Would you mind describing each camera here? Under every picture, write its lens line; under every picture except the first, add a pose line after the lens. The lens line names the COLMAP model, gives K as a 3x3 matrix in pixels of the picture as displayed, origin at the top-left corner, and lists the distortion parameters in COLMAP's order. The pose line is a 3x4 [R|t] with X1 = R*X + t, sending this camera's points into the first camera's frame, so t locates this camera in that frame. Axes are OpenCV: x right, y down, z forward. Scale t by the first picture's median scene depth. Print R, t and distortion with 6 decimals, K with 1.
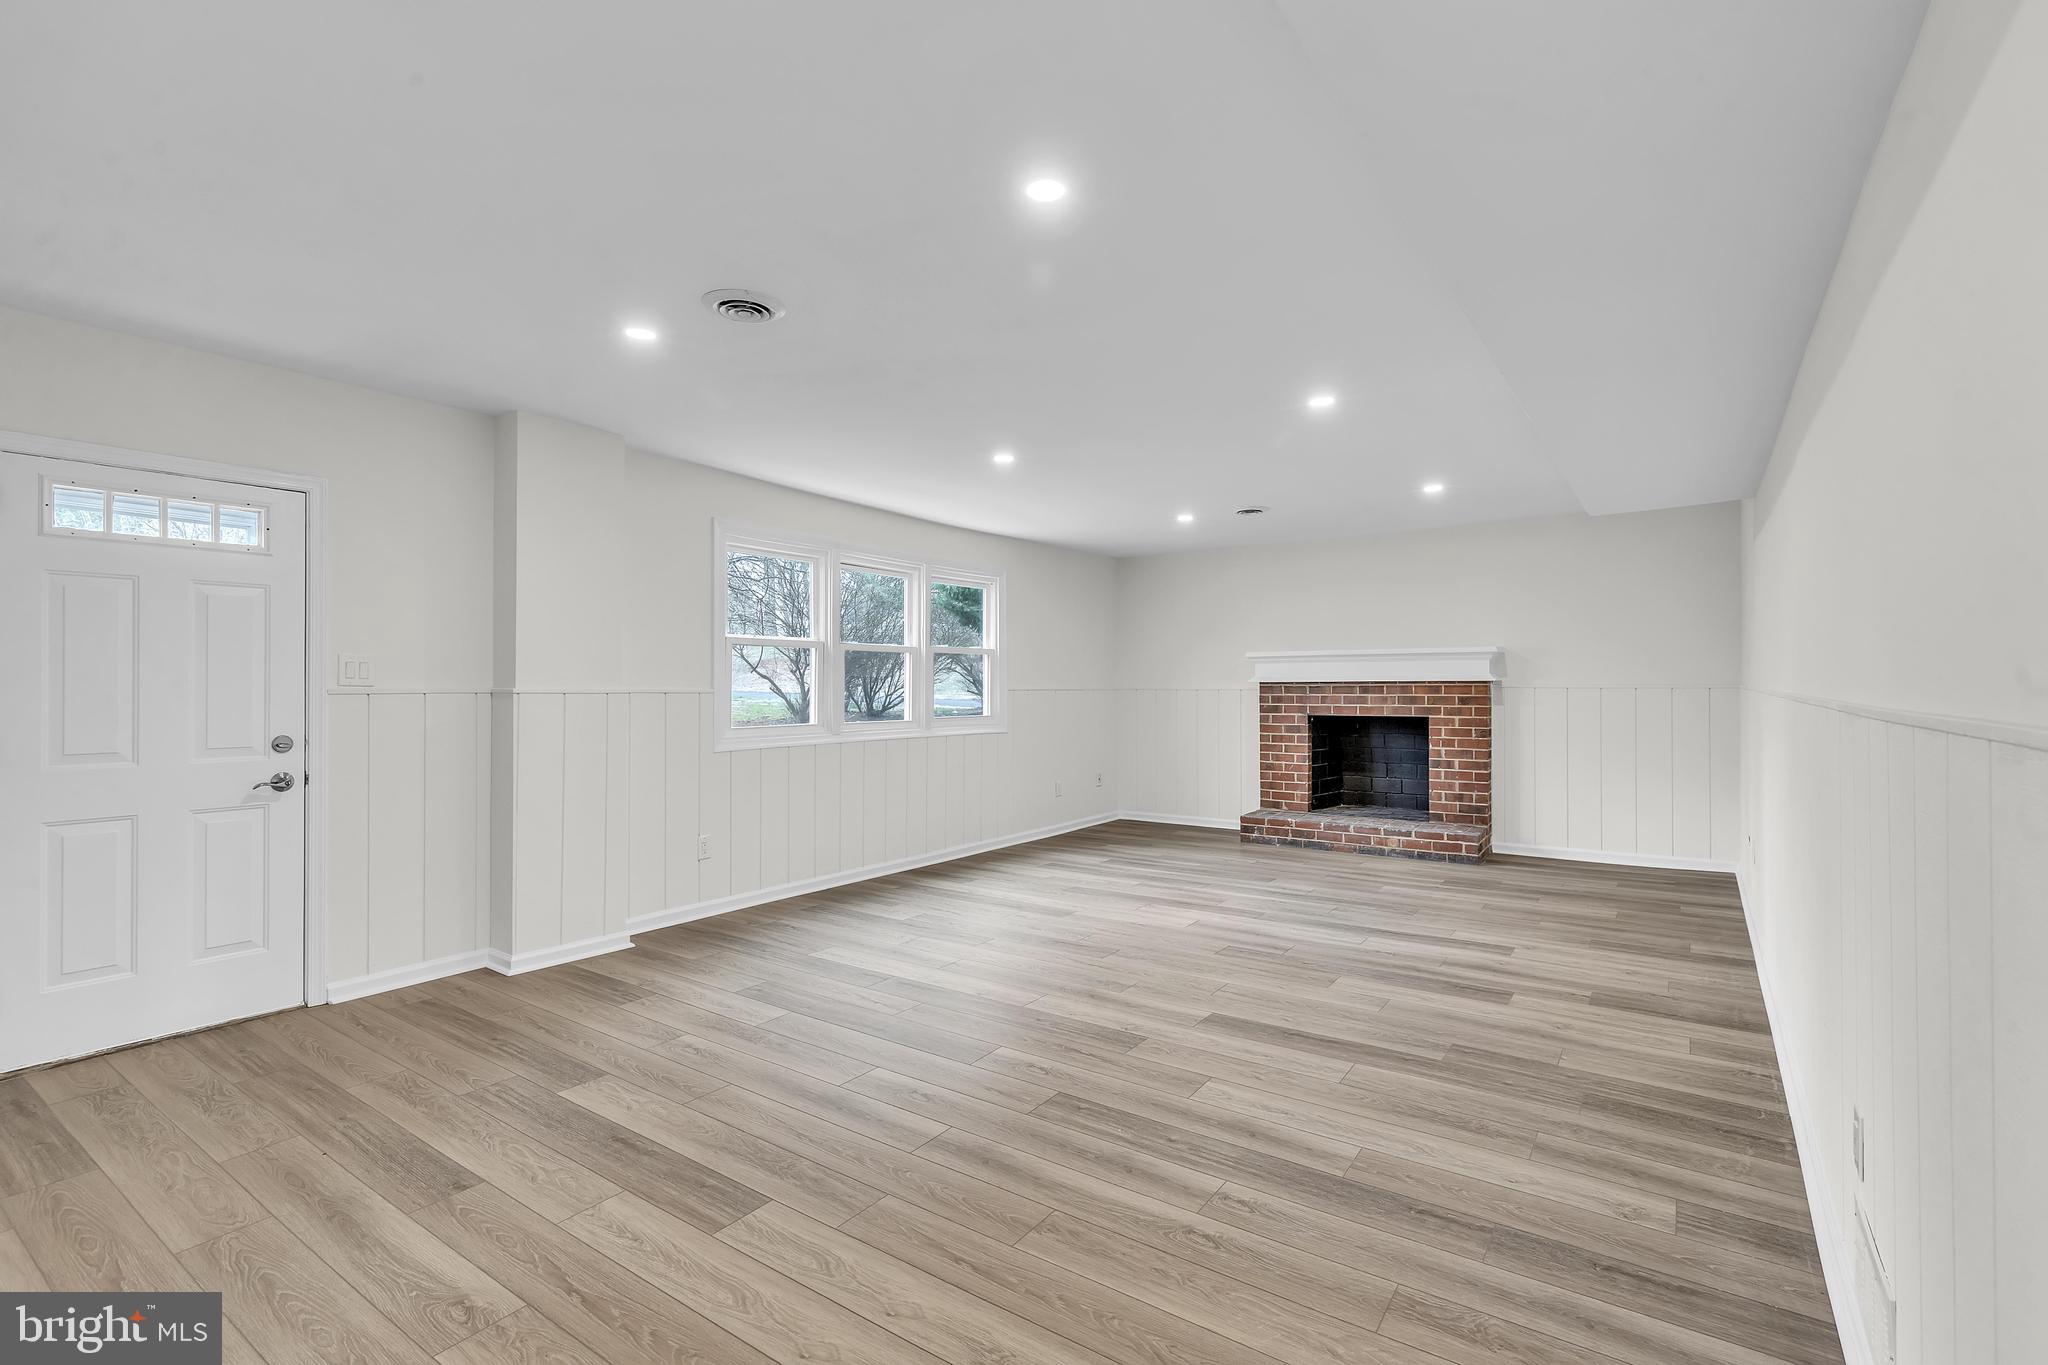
lens RADIAL K [[934.8, 0, 1009.3], [0, 934.8, 684.1], [0, 0, 1]] dist [0.001062, -0.000776]
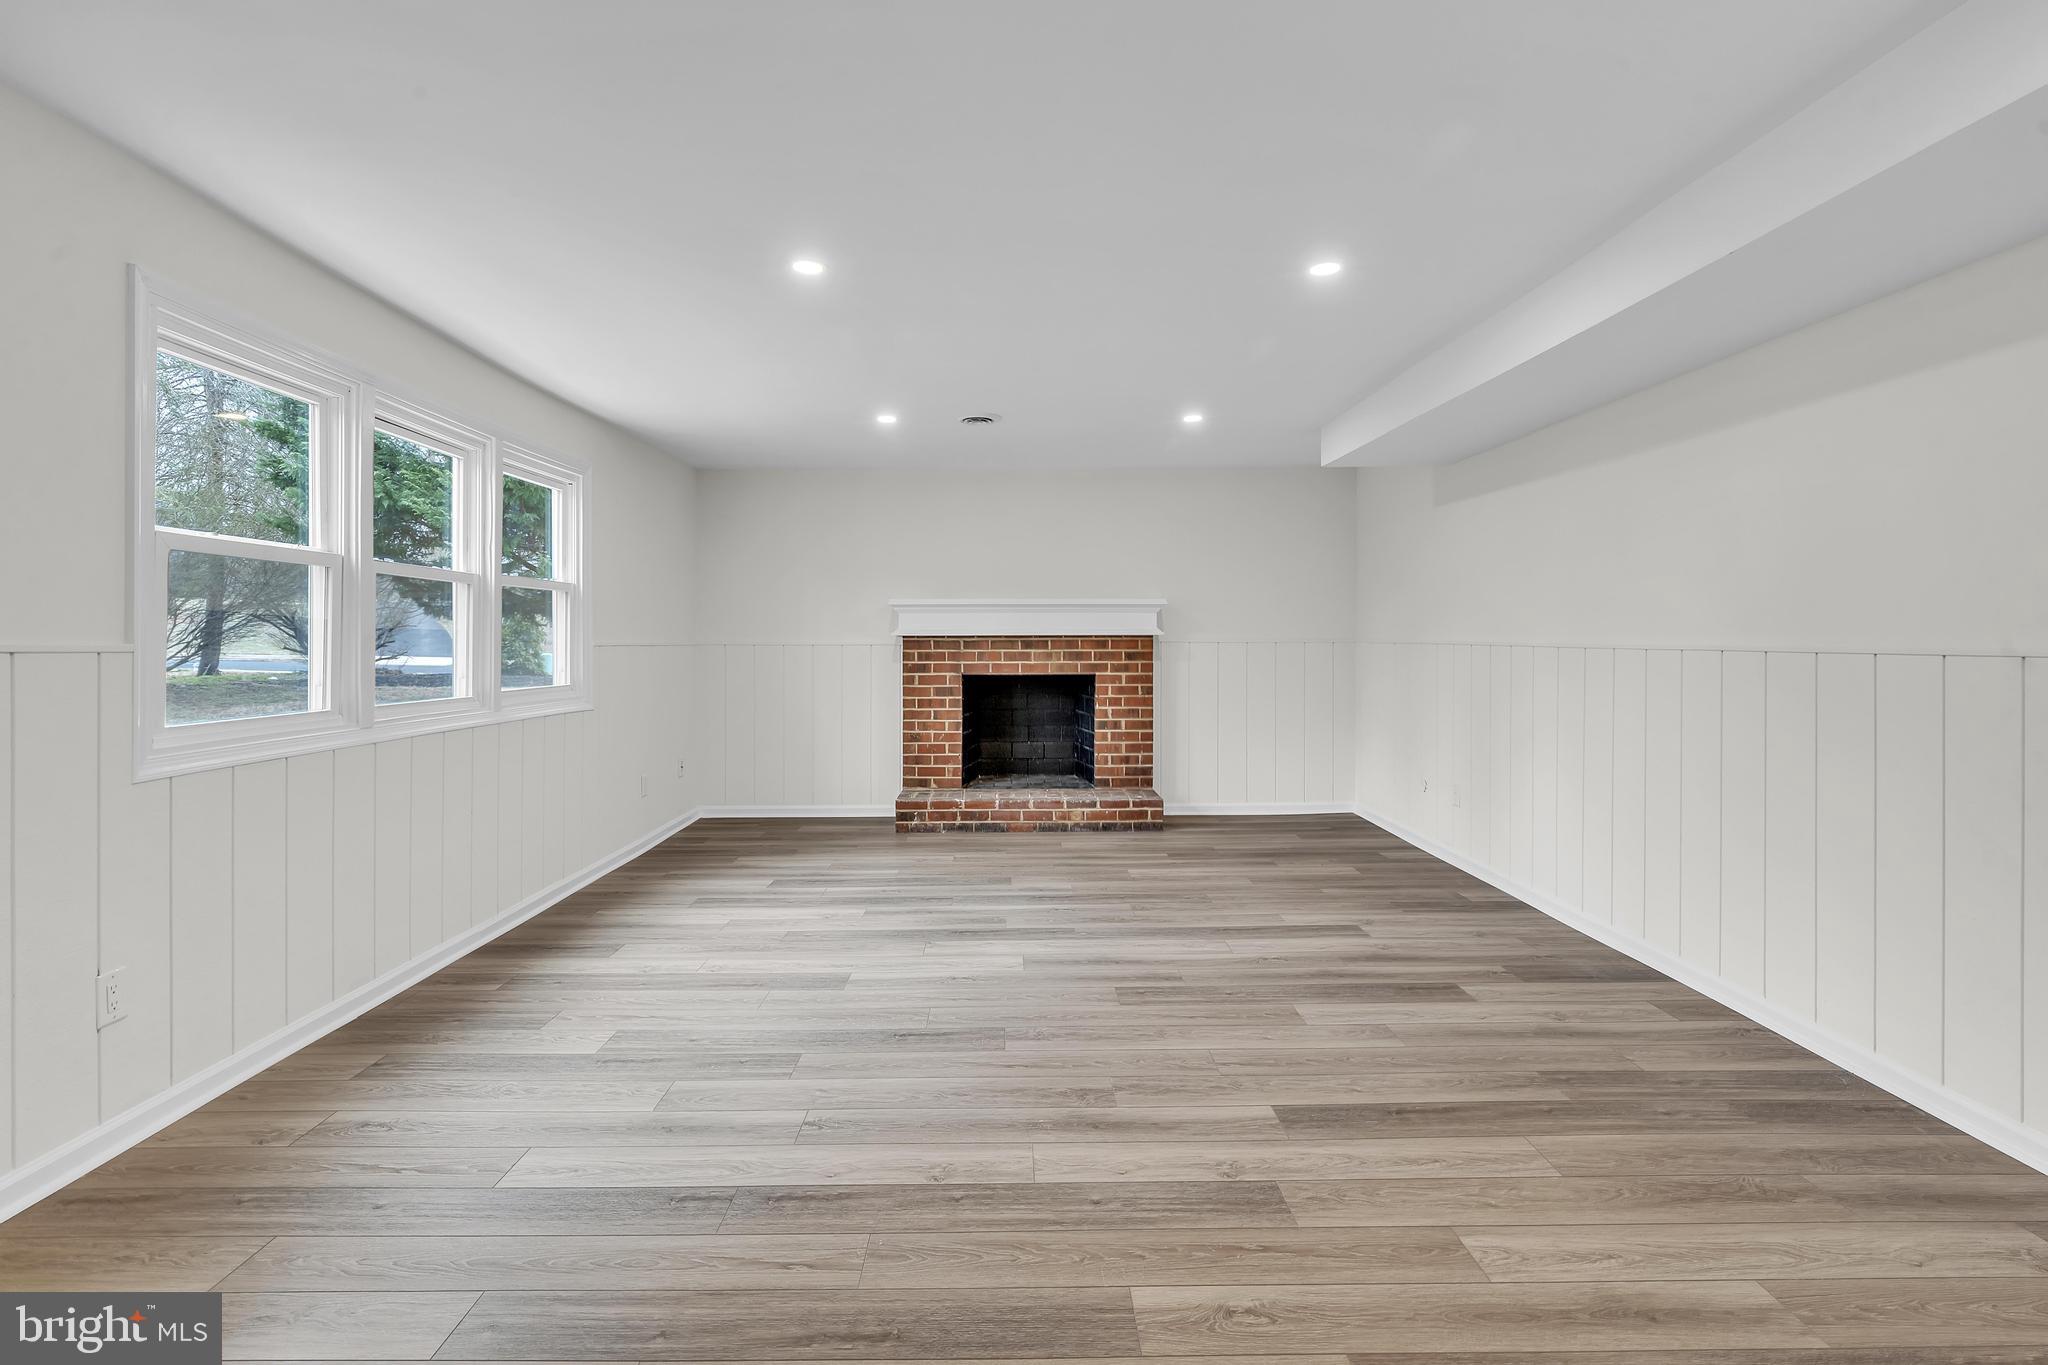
lens RADIAL K [[1034.1, 0, 1159.3], [0, 1034.1, 646.6], [0, 0, 1]] dist [-0.000522, -0.002090]
pose [[0.800044, -0.002782, 0.599935, -0.128779], [-0.001603, 0.999976, 0.006775, 0.001393], [-0.599939, -0.006382, 0.800020, 0.179476]]
